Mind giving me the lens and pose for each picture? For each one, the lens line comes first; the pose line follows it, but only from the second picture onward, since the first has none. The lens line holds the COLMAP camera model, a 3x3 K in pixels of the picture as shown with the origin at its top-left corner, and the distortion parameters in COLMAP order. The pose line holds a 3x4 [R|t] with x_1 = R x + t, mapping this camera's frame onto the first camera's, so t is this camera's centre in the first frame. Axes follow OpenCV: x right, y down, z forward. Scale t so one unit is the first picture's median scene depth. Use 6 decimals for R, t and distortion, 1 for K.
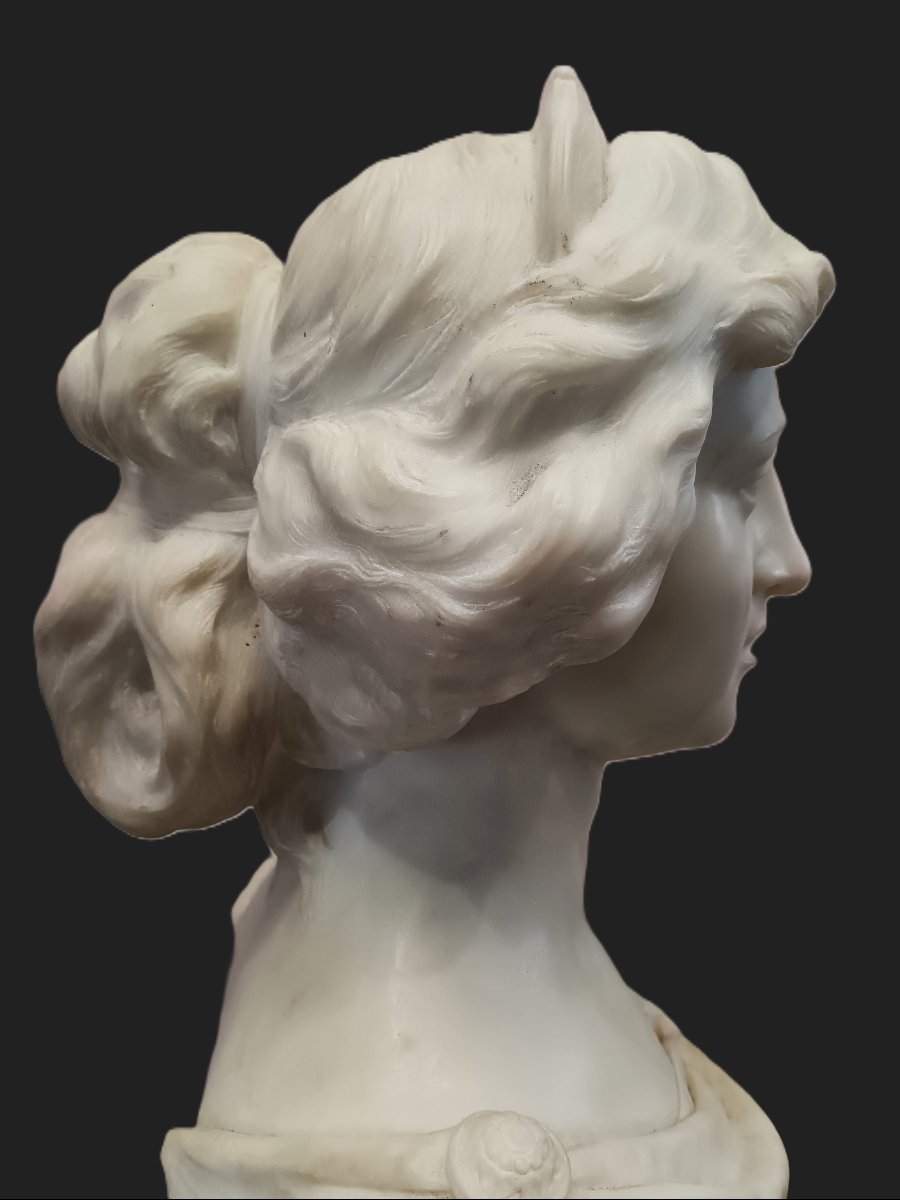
lens RADIAL K [[956.2, 0, 450.0], [0, 956.2, 600.0], [0, 0, 1]] dist [0.074335, -0.160573]
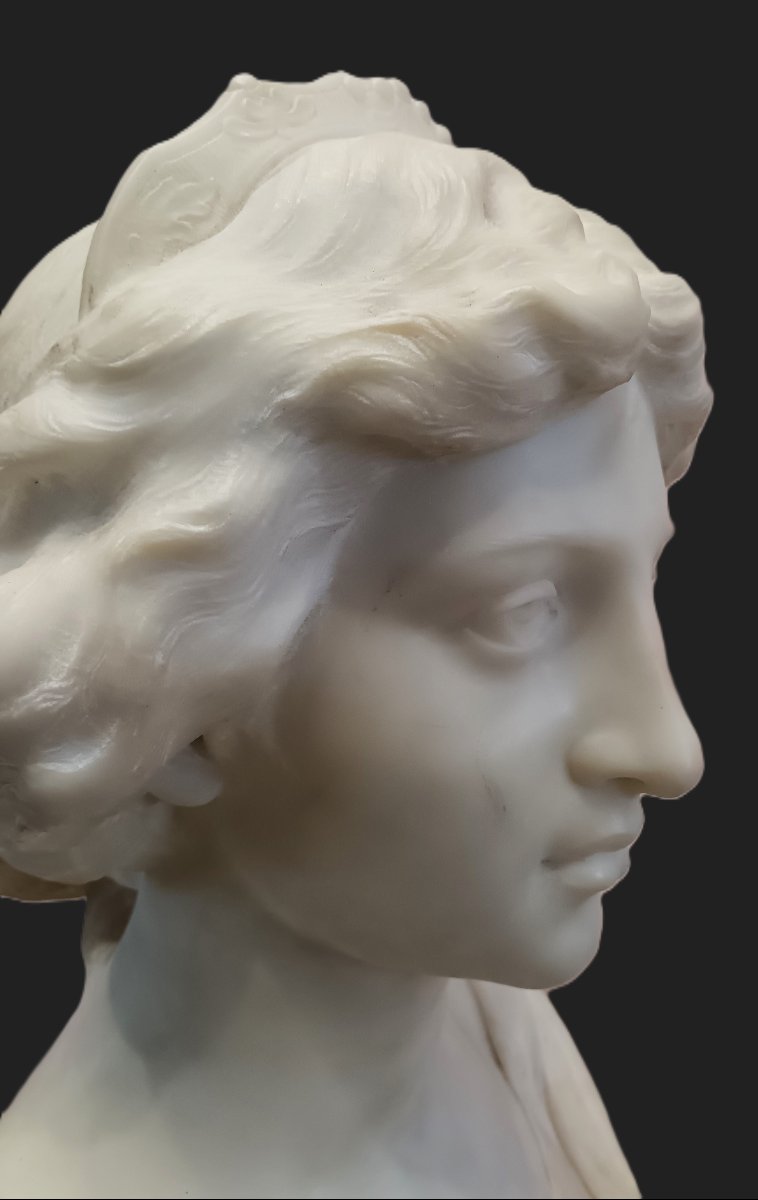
lens RADIAL K [[962.7, 0, 486.4], [0, 962.7, 602.4], [0, 0, 1]] dist [0.005515, 0.000250]
pose [[0.826290, 0.108456, -0.552705, 0.780005], [-0.140550, 0.989946, -0.015866, -0.141608], [0.545428, 0.090793, 0.833226, 0.495338]]
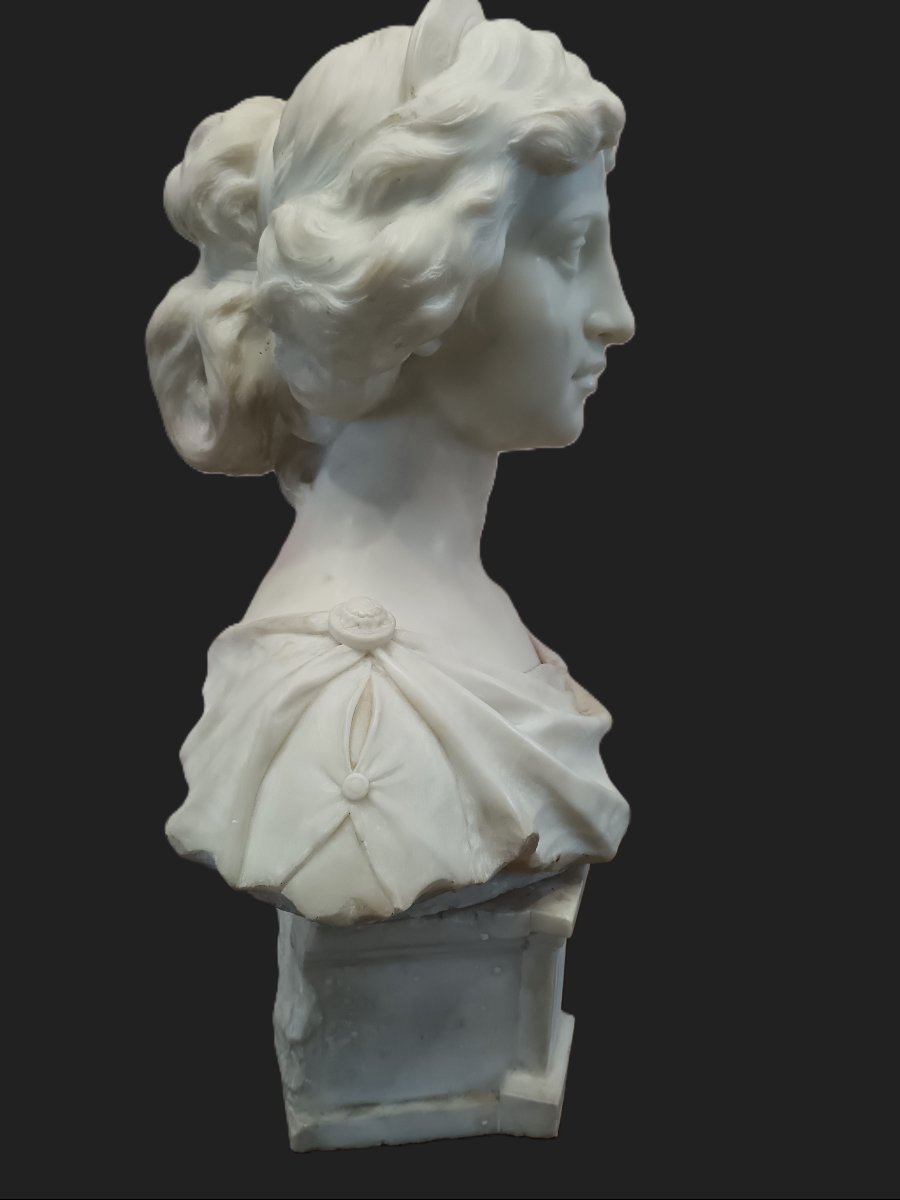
lens RADIAL K [[956.2, 0, 450.0], [0, 956.2, 600.0], [0, 0, 1]] dist [0.074335, -0.160573]
pose [[0.976698, 0.074262, -0.201362, 0.552010], [-0.053976, 0.993066, 0.104432, 0.322621], [0.207721, -0.091129, 0.973934, -0.691740]]
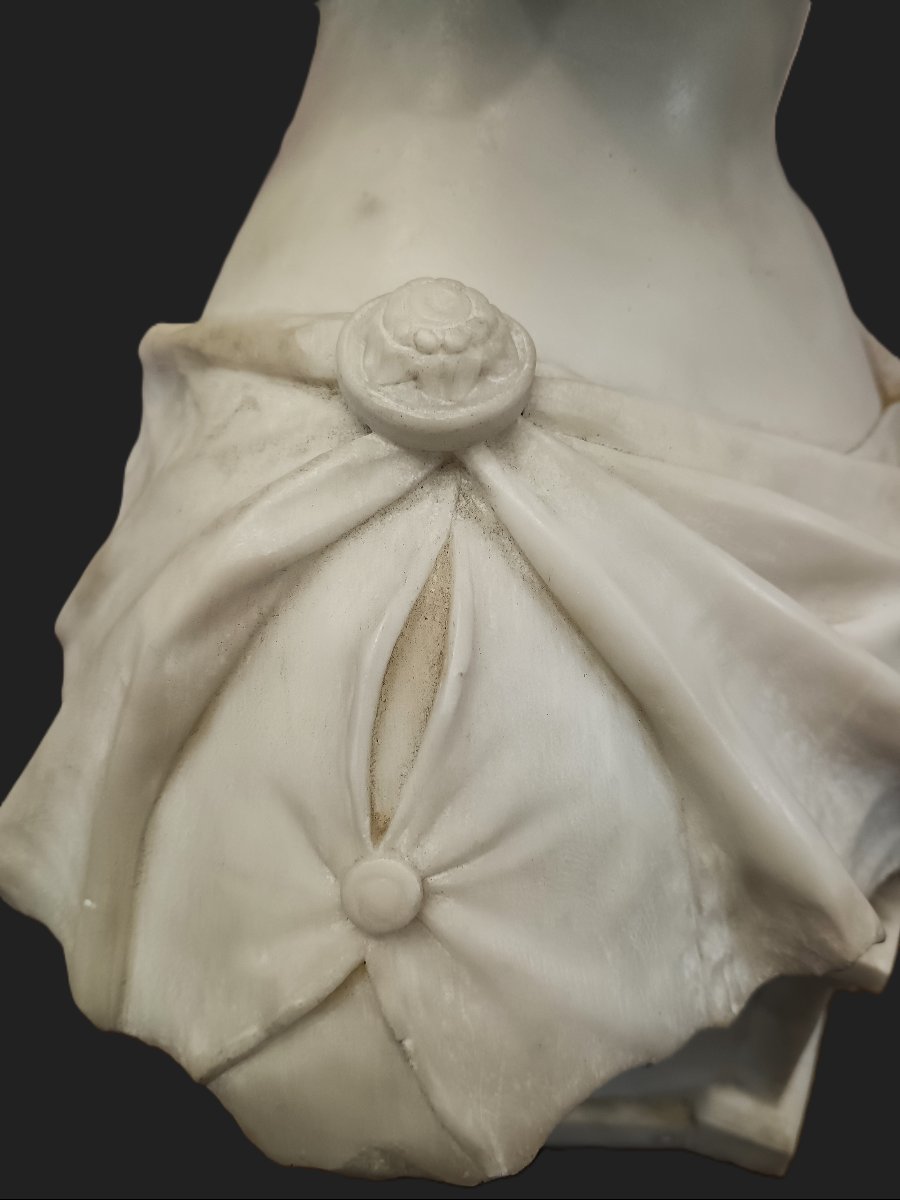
lens RADIAL K [[956.2, 0, 450.0], [0, 956.2, 600.0], [0, 0, 1]] dist [0.074335, -0.160573]
pose [[0.917263, 0.220890, -0.331414, 0.288838], [-0.033185, 0.871605, 0.489084, 0.392652], [0.396896, -0.437621, 0.806822, 0.409098]]
